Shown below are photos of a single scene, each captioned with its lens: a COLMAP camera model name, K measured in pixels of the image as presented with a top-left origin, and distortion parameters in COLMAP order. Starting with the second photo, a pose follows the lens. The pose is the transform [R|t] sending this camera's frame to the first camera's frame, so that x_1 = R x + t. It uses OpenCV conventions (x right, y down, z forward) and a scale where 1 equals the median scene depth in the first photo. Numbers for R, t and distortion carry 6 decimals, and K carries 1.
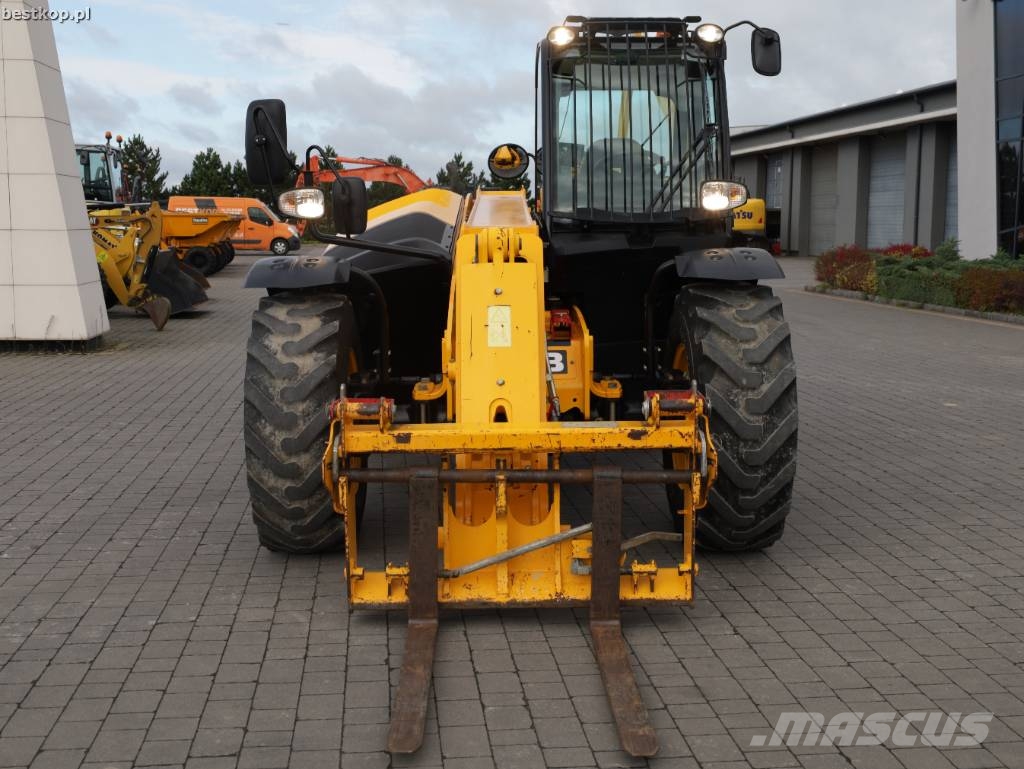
lens RADIAL K [[1201.9, 0, 523.5], [0, 1201.9, 387.8], [0, 0, 1]] dist [0.007676, 0.018519]
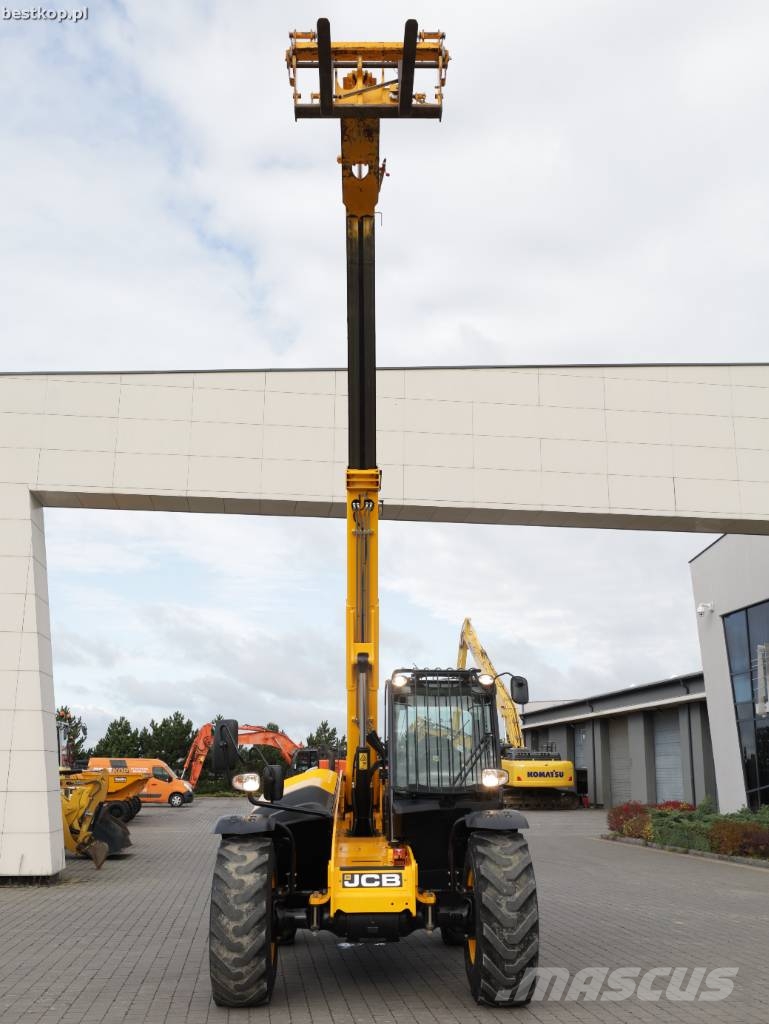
lens RADIAL K [[1094.0, 0, 384.5], [0, 1094.0, 512.0], [0, 0, 1]] dist [-0.005437, 0.111770]
pose [[0.999981, 0.003530, 0.004967, 0.001545], [-0.001489, 0.931973, -0.362525, 0.036638], [-0.005909, 0.362511, 0.931961, -0.413710]]
